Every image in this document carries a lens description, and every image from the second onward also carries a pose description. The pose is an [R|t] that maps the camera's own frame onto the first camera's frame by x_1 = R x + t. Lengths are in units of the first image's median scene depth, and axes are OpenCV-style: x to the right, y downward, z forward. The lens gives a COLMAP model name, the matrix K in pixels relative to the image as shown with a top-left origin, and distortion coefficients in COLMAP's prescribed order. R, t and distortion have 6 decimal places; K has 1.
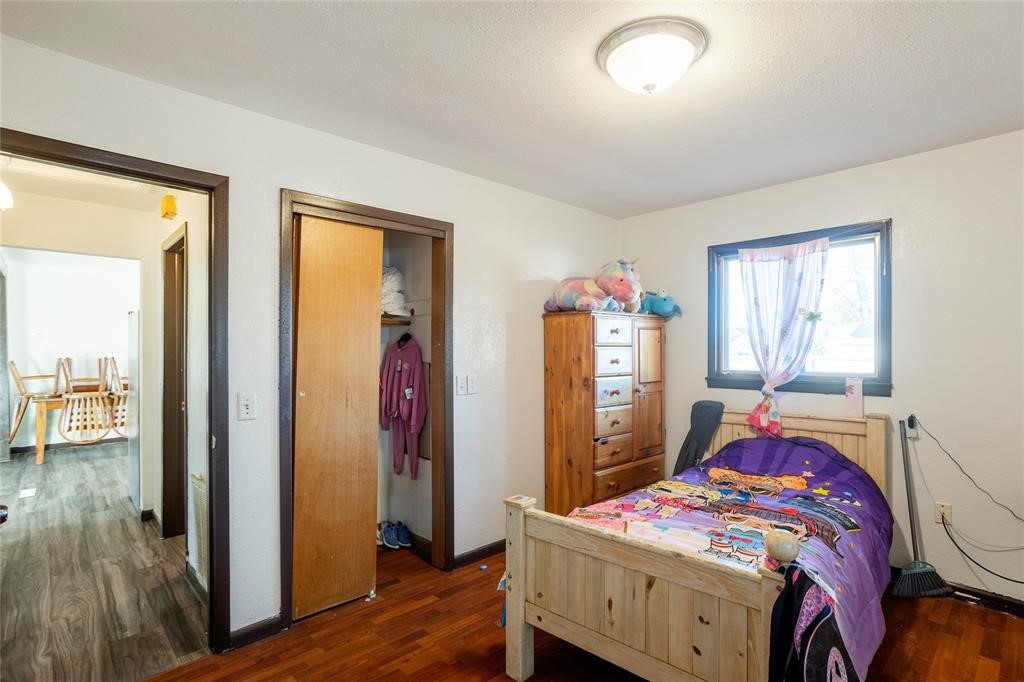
lens RADIAL K [[504.6, 0, 505.9], [0, 504.6, 347.6], [0, 0, 1]] dist [-0.034042, 0.010788]
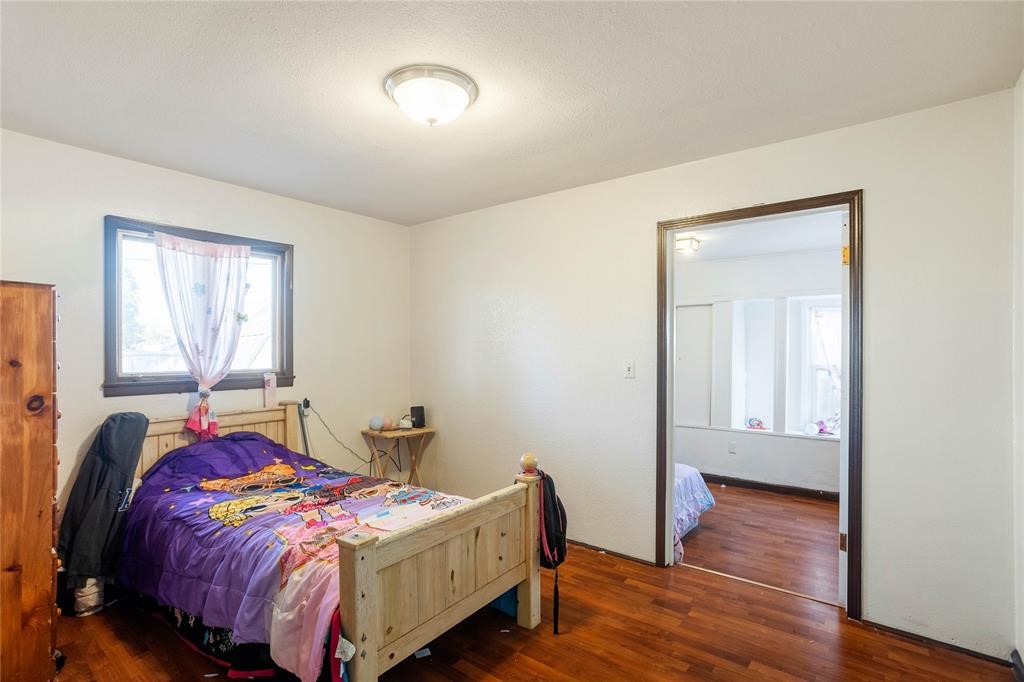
lens RADIAL K [[504.6, 0, 510.8], [0, 504.6, 348.2], [0, 0, 1]] dist [-0.034042, 0.010788]
pose [[-0.147276, 0.003330, 0.989090, -0.548670], [-0.009659, 0.999942, -0.004805, 0.003032], [-0.989048, -0.010261, -0.147235, 0.613347]]
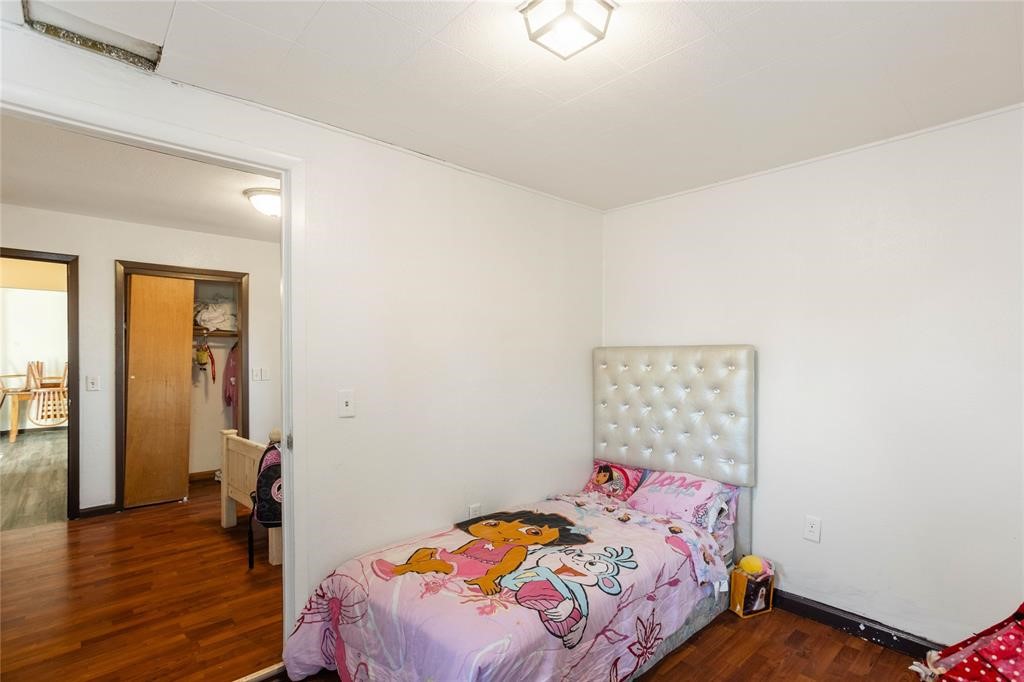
lens RADIAL K [[495.2, 0, 525.0], [0, 495.2, 355.4], [0, 0, 1]] dist [-0.004226, 0.002198]
pose [[0.999992, -0.002522, -0.003215, 0.753800], [0.002522, 0.999997, -0.000020, 0.016134], [0.003215, 0.000012, 0.999995, -0.555028]]
